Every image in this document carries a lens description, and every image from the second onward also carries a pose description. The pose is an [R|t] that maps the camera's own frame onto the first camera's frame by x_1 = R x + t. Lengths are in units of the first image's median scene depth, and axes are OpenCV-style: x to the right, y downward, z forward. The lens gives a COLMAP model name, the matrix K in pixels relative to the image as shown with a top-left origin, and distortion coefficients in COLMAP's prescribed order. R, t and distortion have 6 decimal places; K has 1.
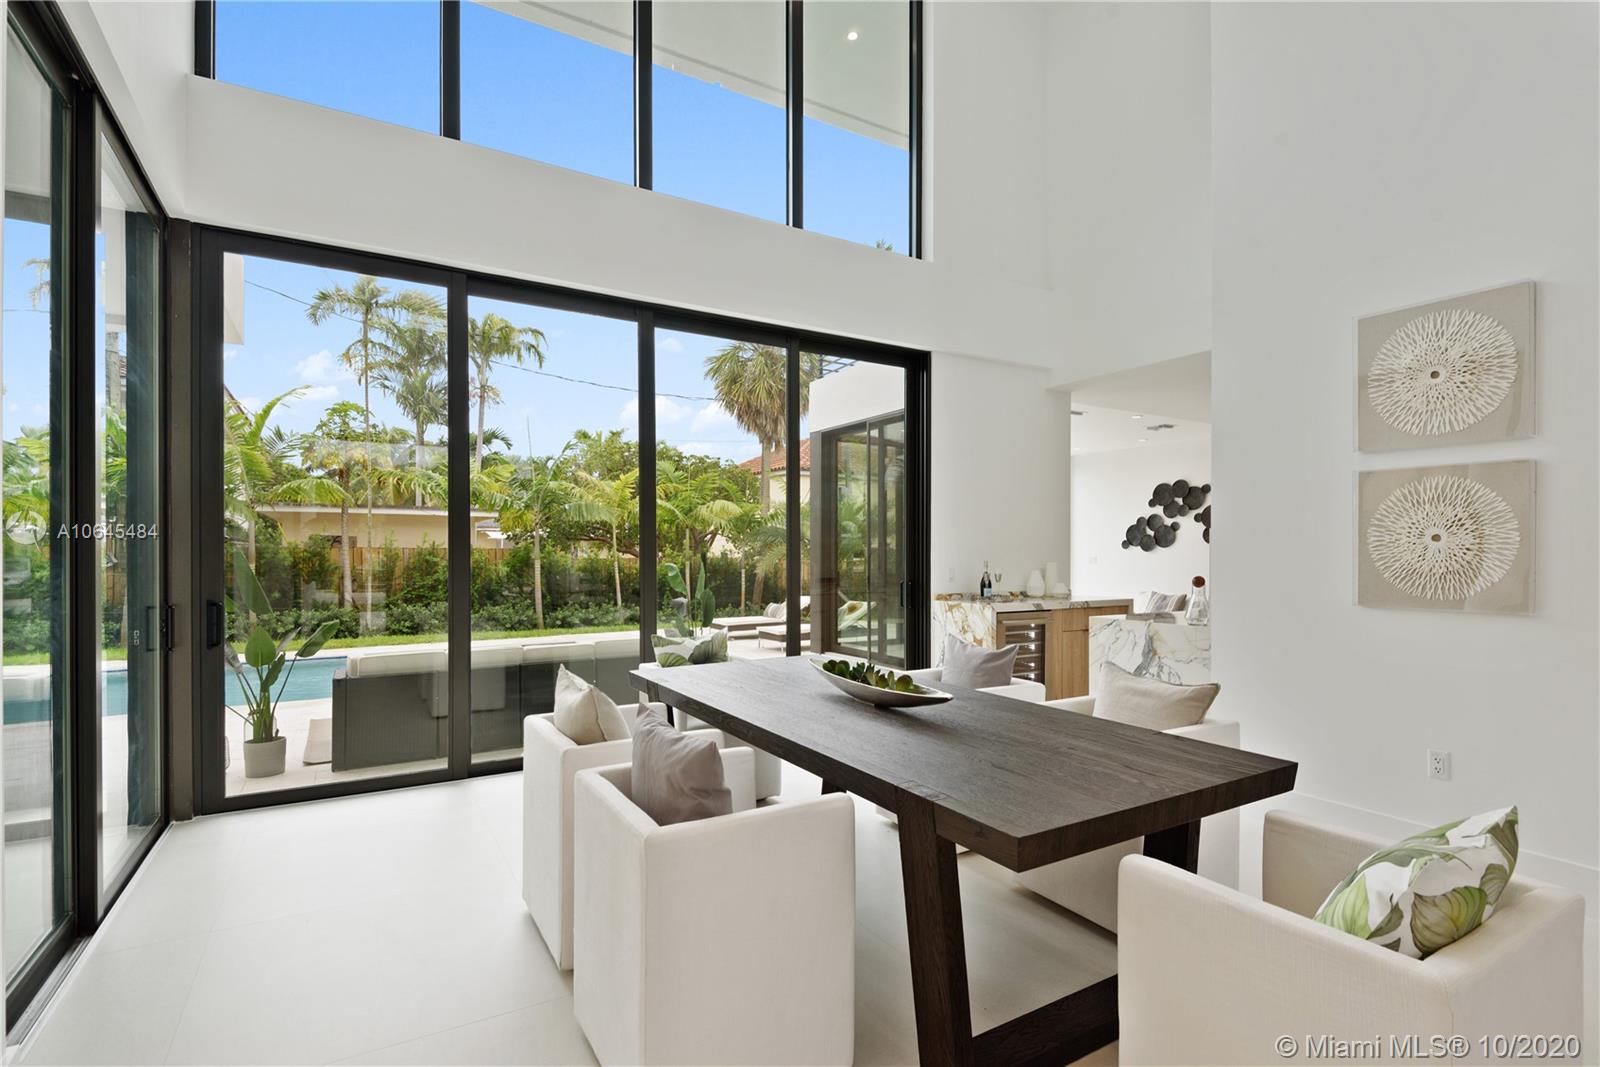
lens RADIAL K [[762.2, 0, 787.2], [0, 762.2, 542.8], [0, 0, 1]] dist [0.009813, -0.000663]
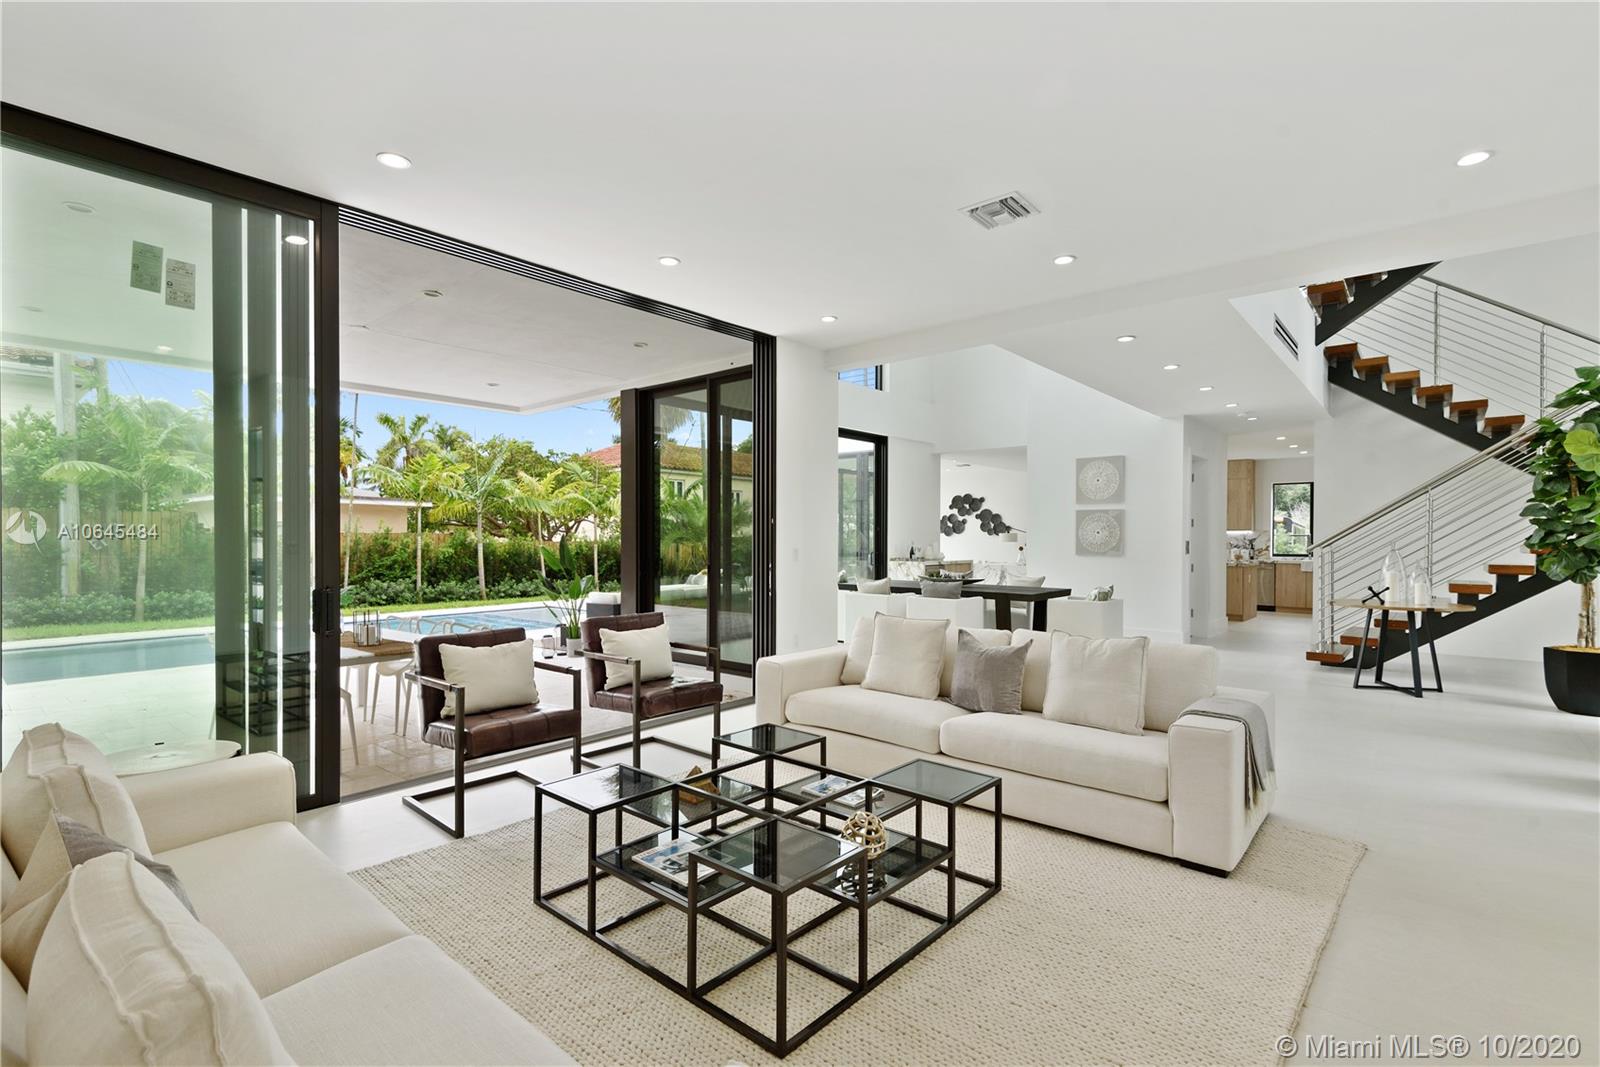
lens RADIAL K [[744.6, 0, 792.1], [0, 744.6, 539.5], [0, 0, 1]] dist [0.015590, -0.006756]
pose [[0.945831, -0.001747, 0.324656, -0.391289], [-0.003652, 0.999865, 0.016020, -0.006618], [-0.324640, -0.016338, 0.945696, -0.436209]]
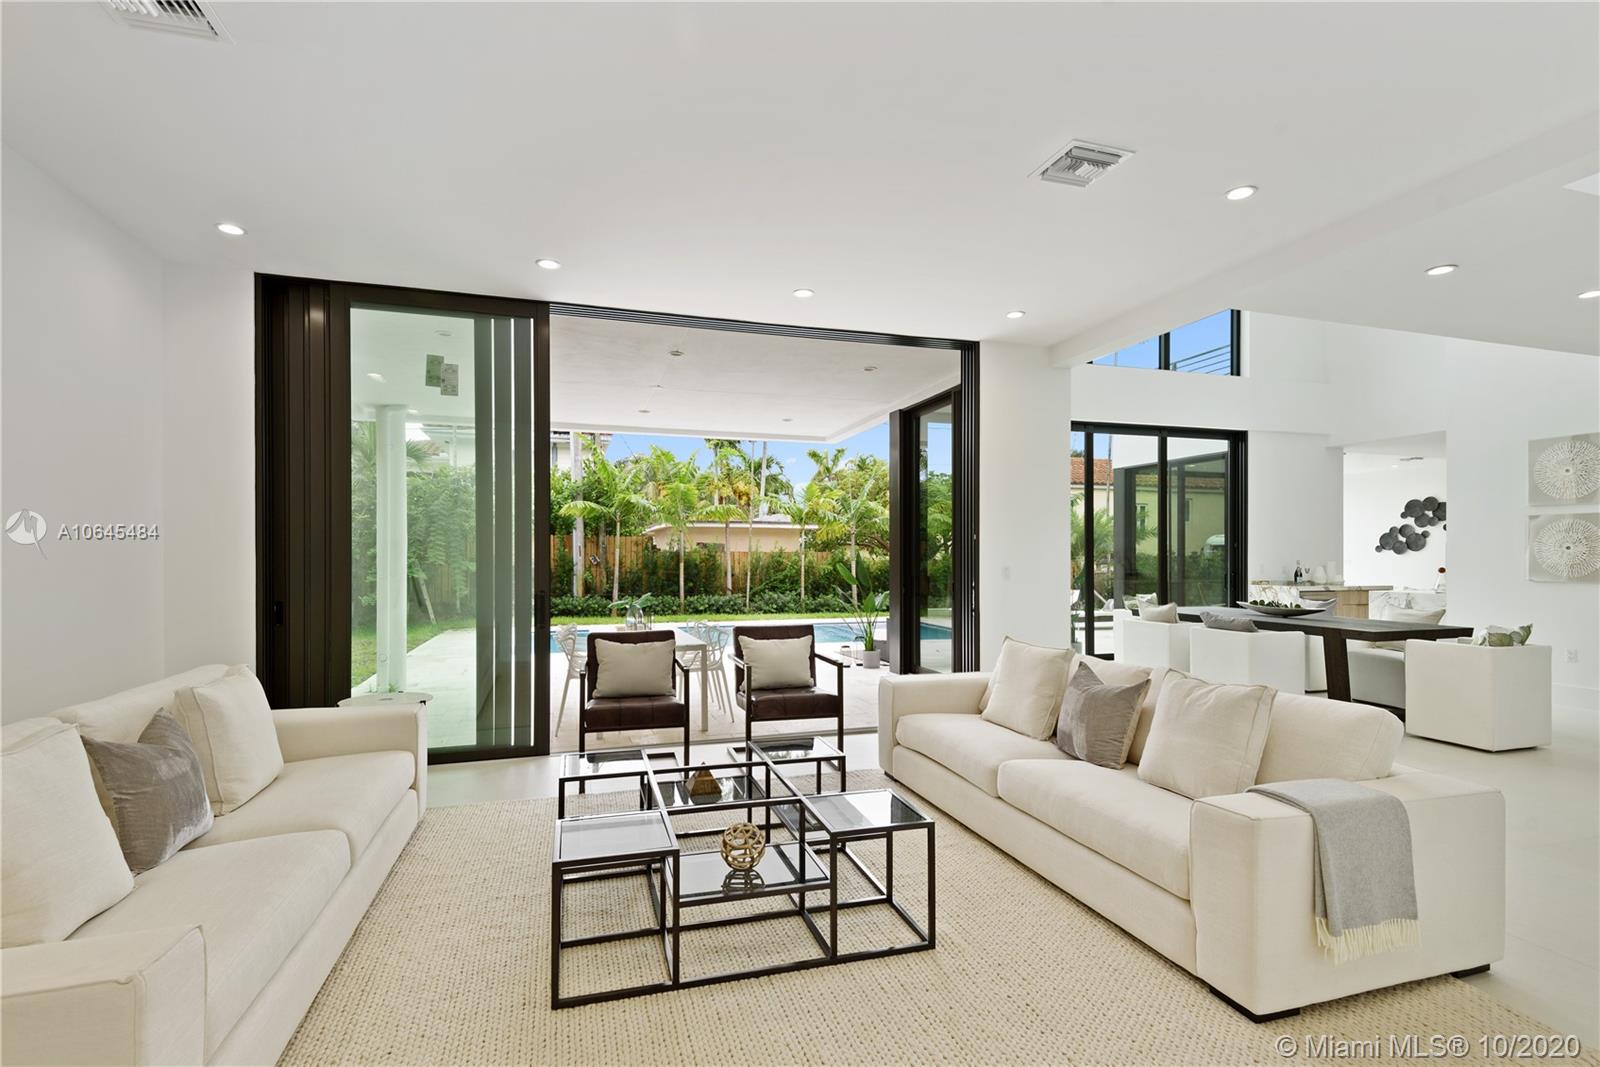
lens RADIAL K [[744.6, 0, 785.5], [0, 744.6, 551.5], [0, 0, 1]] dist [0.015590, -0.006756]
pose [[0.972093, -0.001842, -0.234590, -0.227457], [0.003540, 0.999970, 0.006817, -0.005125], [0.234571, -0.007458, 0.972070, -0.449720]]
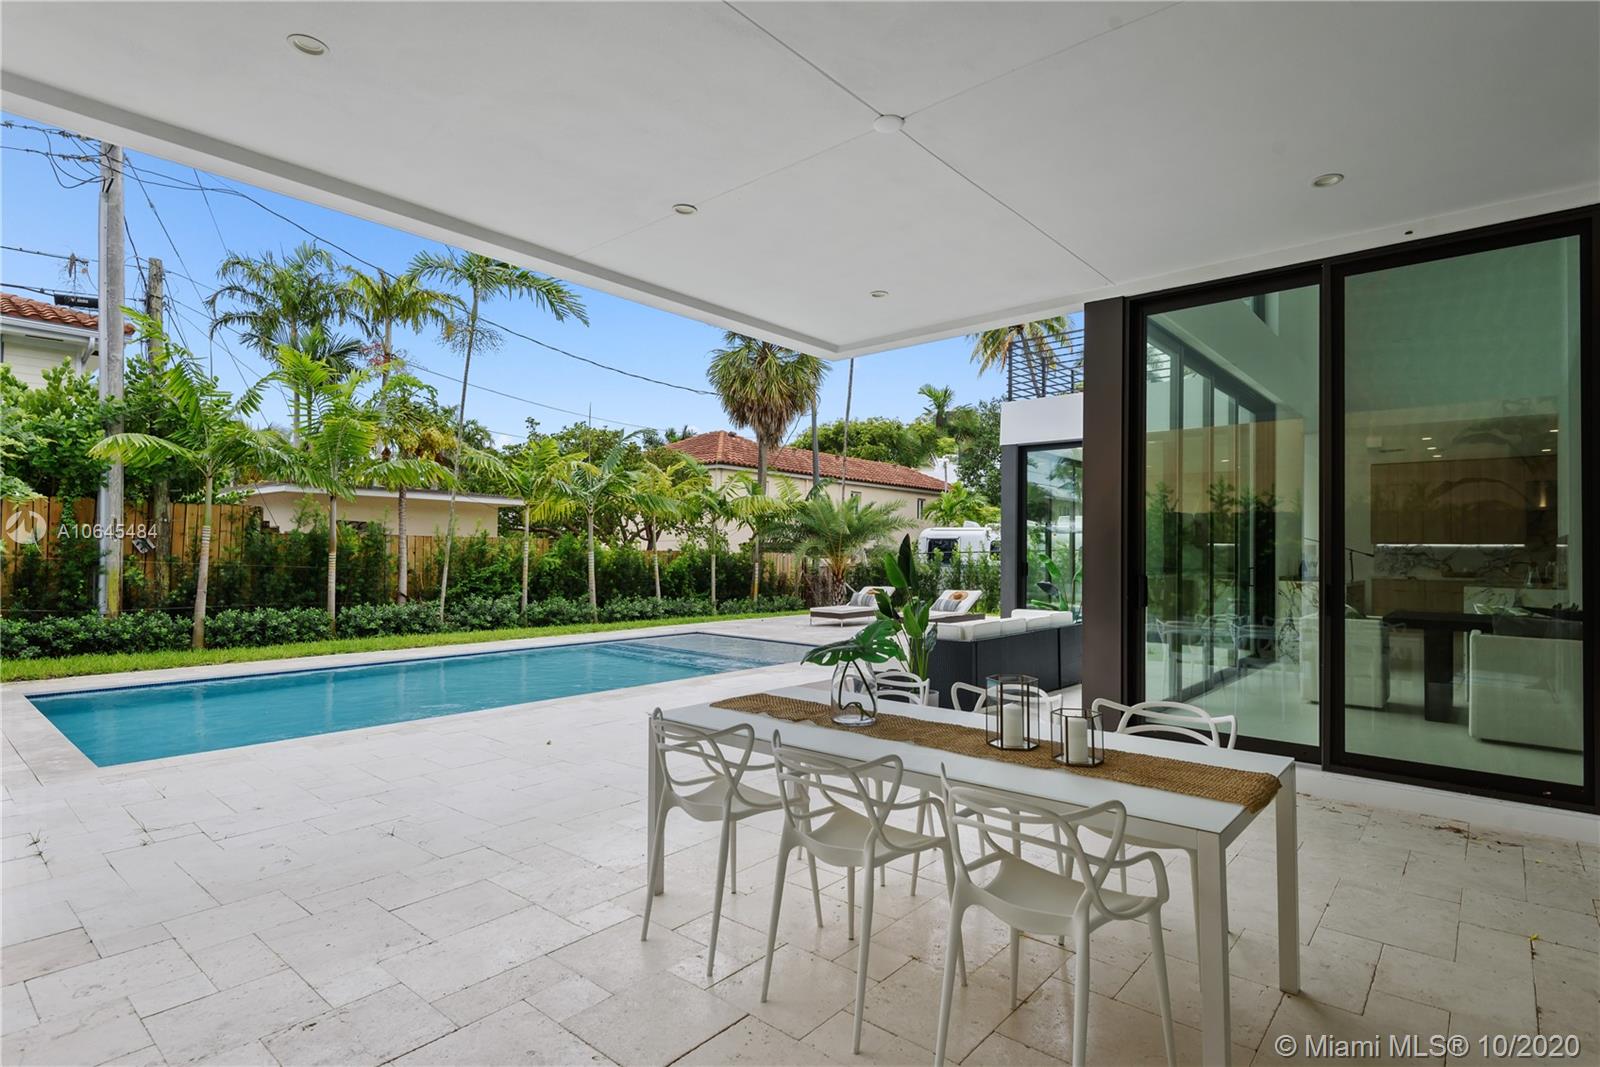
lens RADIAL K [[796.7, 0, 796.5], [0, 796.7, 536.3], [0, 0, 1]] dist [0.003362, -0.001099]
pose [[0.941679, 0.015954, 0.336133, -0.672934], [-0.014672, 0.999872, -0.006355, 0.009030], [-0.336191, 0.001052, 0.941793, -0.063490]]
